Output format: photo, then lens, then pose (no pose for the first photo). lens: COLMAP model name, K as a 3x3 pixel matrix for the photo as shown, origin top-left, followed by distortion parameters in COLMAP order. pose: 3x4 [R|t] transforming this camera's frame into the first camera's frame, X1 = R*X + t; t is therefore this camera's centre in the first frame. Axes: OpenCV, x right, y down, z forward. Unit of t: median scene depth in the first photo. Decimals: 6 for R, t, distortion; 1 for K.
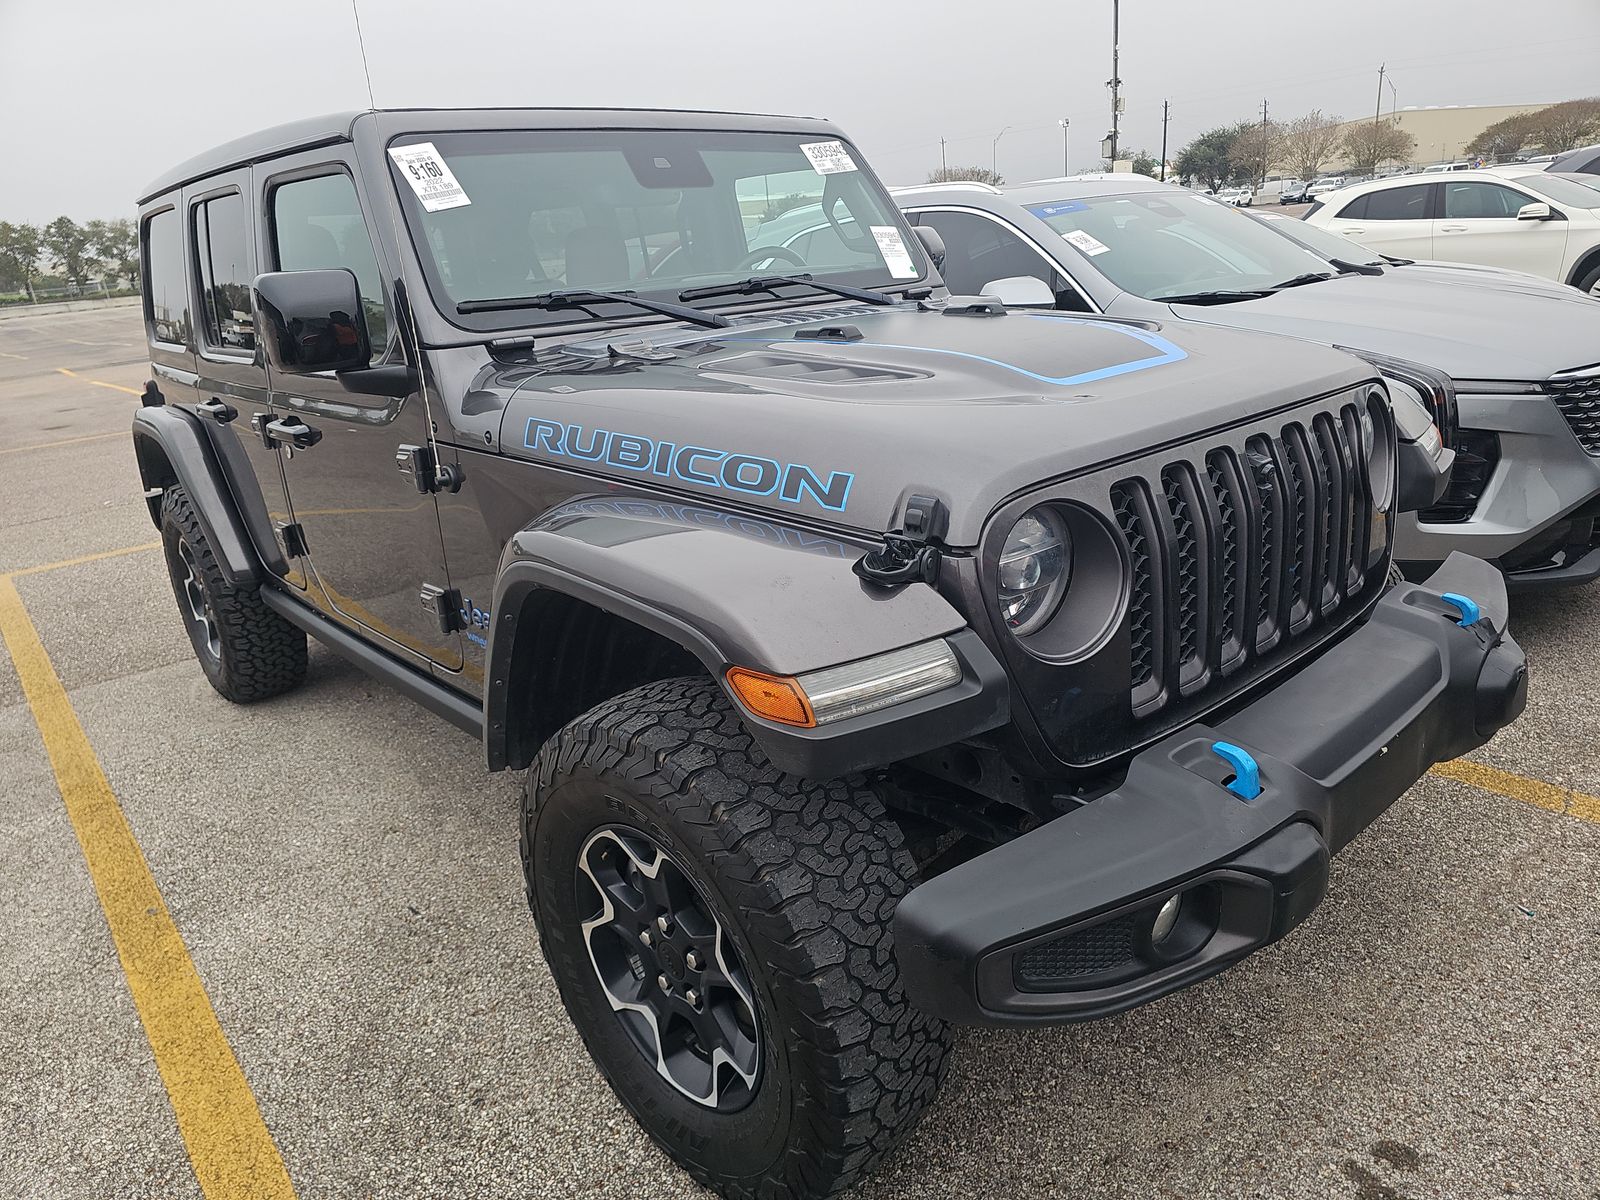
lens RADIAL K [[1073.7, 0, 817.2], [0, 1073.7, 606.2], [0, 0, 1]] dist [0.015601, -0.000607]
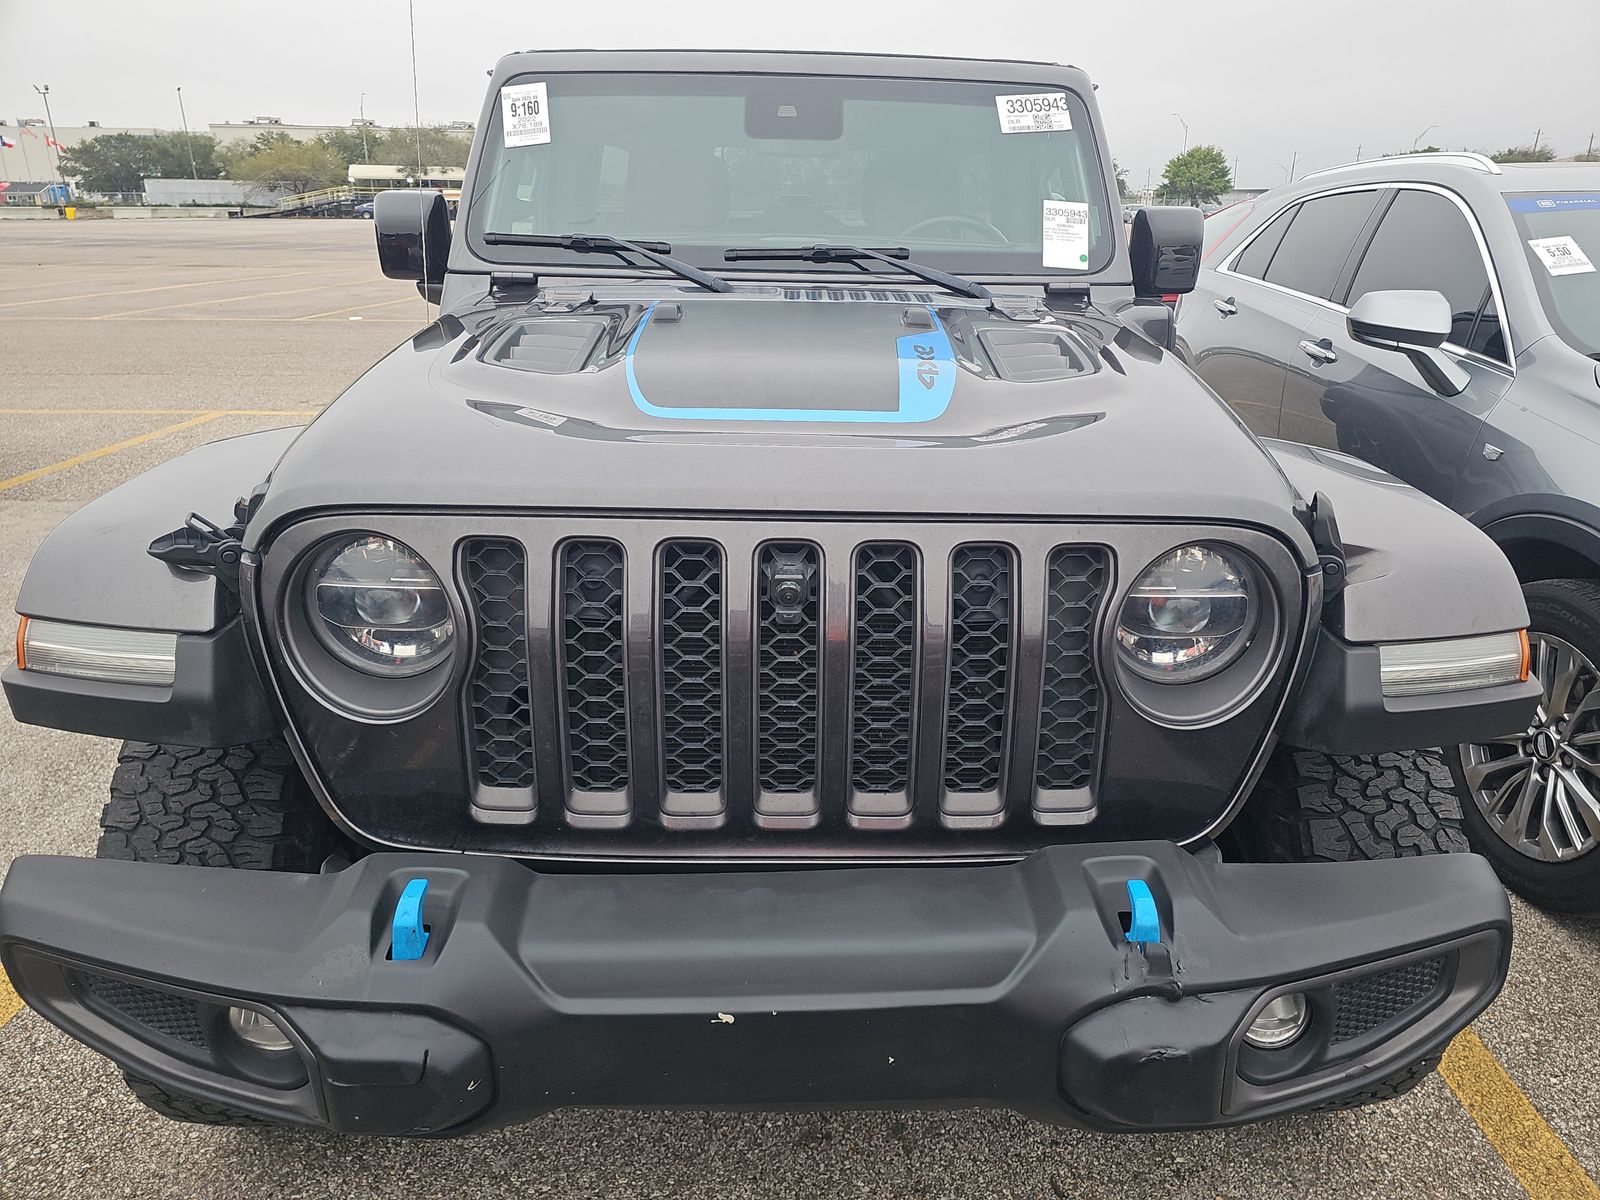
lens RADIAL K [[1110.8, 0, 799.5], [0, 1110.8, 578.1], [0, 0, 1]] dist [0.040779, -0.052749]
pose [[0.759721, 0.292116, -0.580941, 0.576733], [-0.279270, 0.953399, 0.114186, -0.149153], [0.587224, 0.075490, 0.805896, 0.275329]]
